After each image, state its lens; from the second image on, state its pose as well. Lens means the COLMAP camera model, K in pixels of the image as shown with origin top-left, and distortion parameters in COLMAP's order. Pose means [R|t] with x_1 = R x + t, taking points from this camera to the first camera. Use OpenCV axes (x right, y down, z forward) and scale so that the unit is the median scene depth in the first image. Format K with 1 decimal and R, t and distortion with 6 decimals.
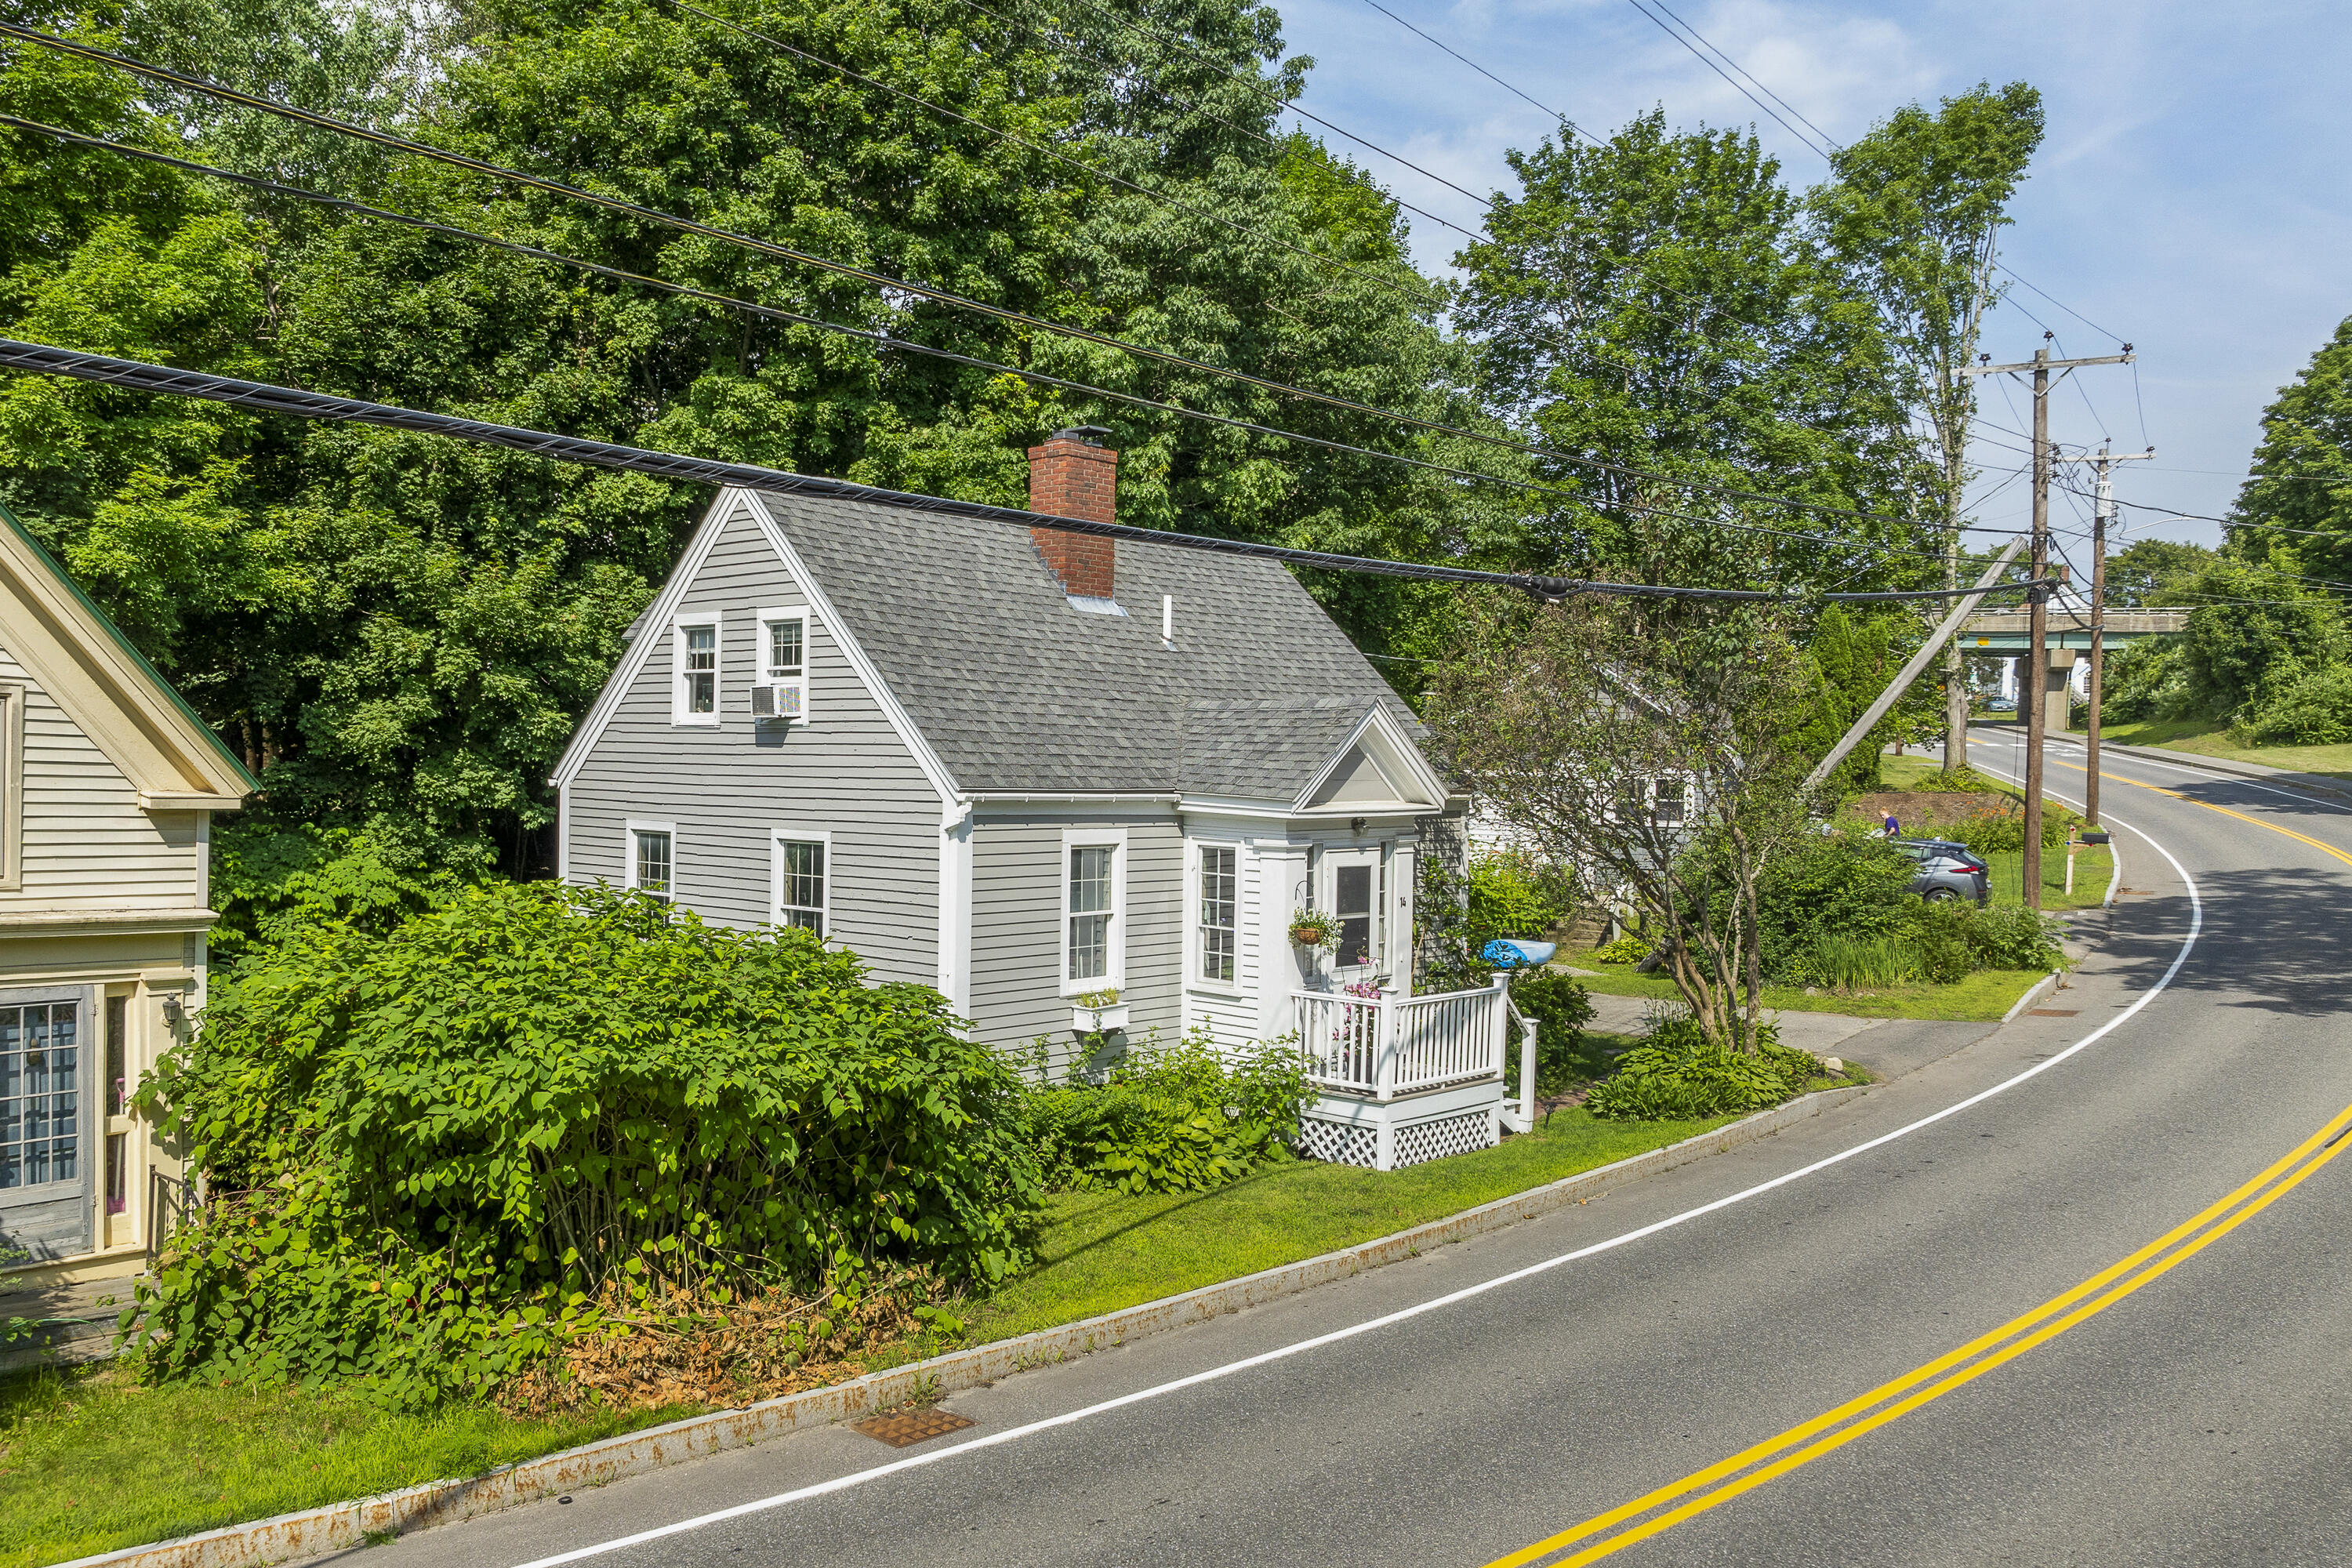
lens RADIAL K [[1935.9, 0, 1026.1], [0, 1935.9, 827.7], [0, 0, 1]] dist [0.006423, 0.001044]
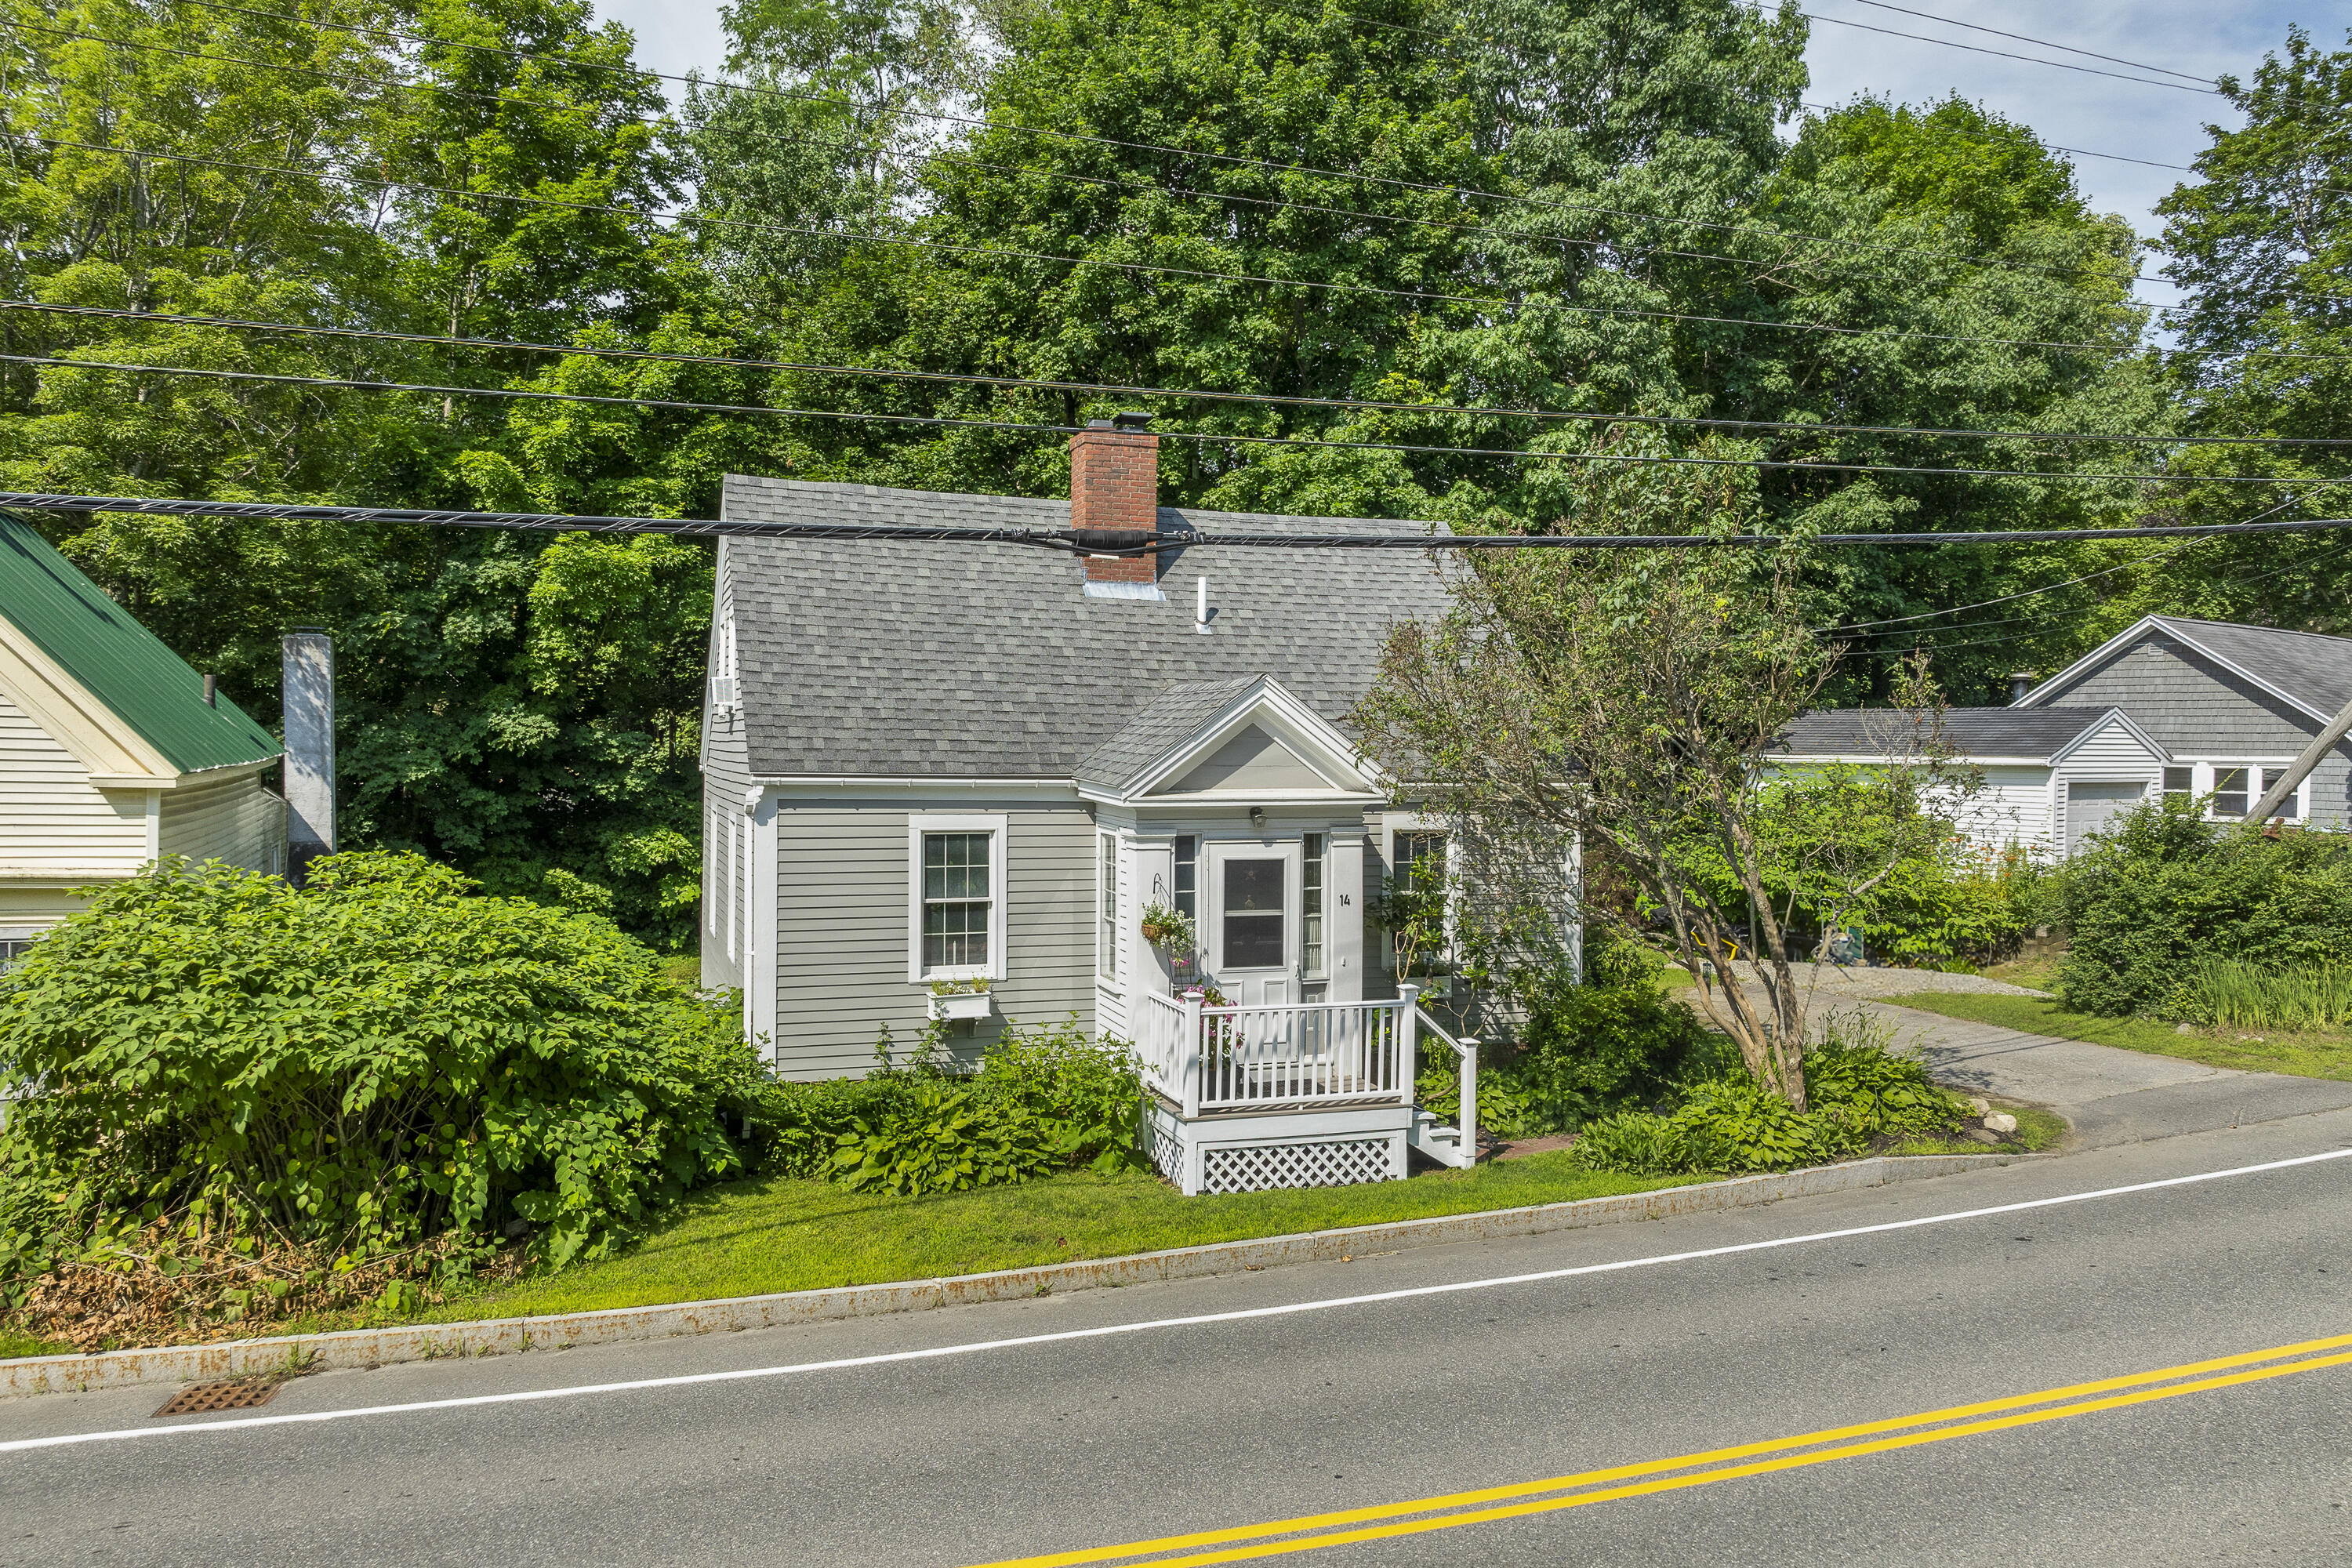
lens RADIAL K [[1667.3, 0, 1176.0], [0, 1667.3, 784.0], [0, 0, 1]] dist [-0.002686, -0.002917]
pose [[0.896372, 0.005870, -0.443264, 0.487559], [-0.013001, 0.999830, -0.013052, -0.005177], [0.443112, 0.017462, 0.896296, 0.272510]]
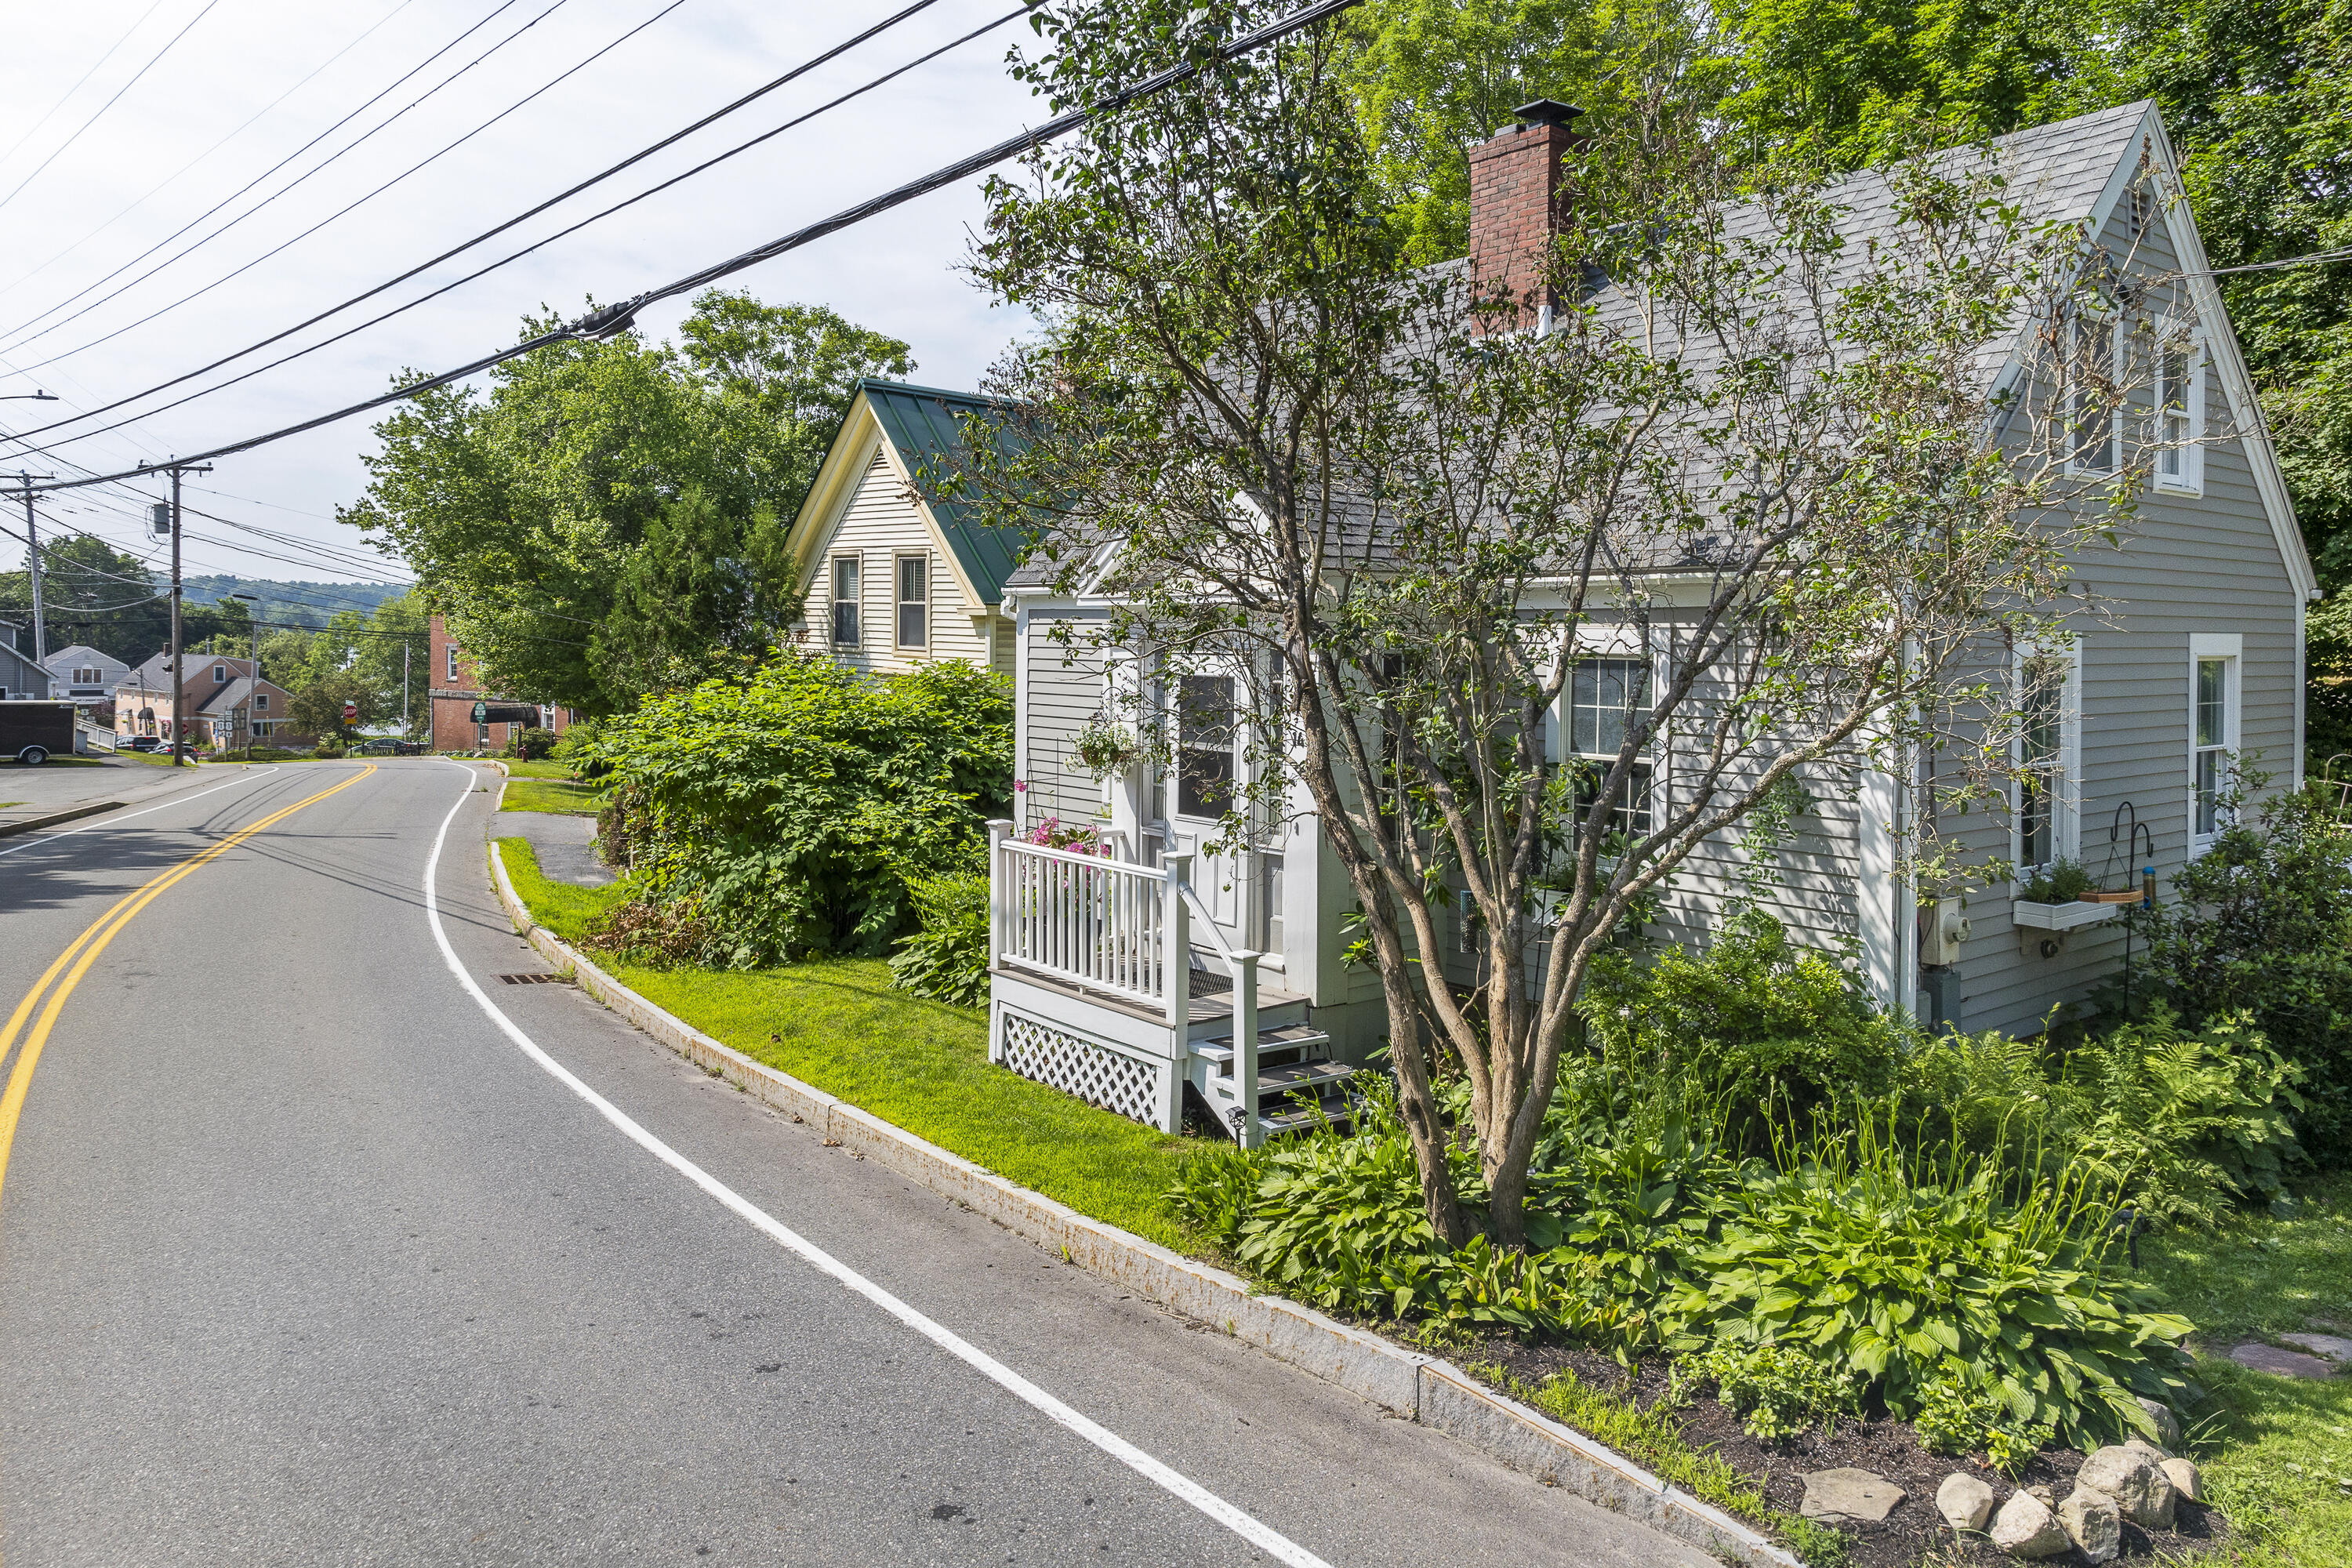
lens RADIAL K [[1688.7, 0, 1170.3], [0, 1688.7, 651.9], [0, 0, 1]] dist [-0.005001, 0.001803]
pose [[-0.140587, -0.010135, -0.990017, 0.772713], [-0.049468, 0.998771, -0.003200, 0.014061], [0.988832, 0.048525, -0.140915, 1.071547]]
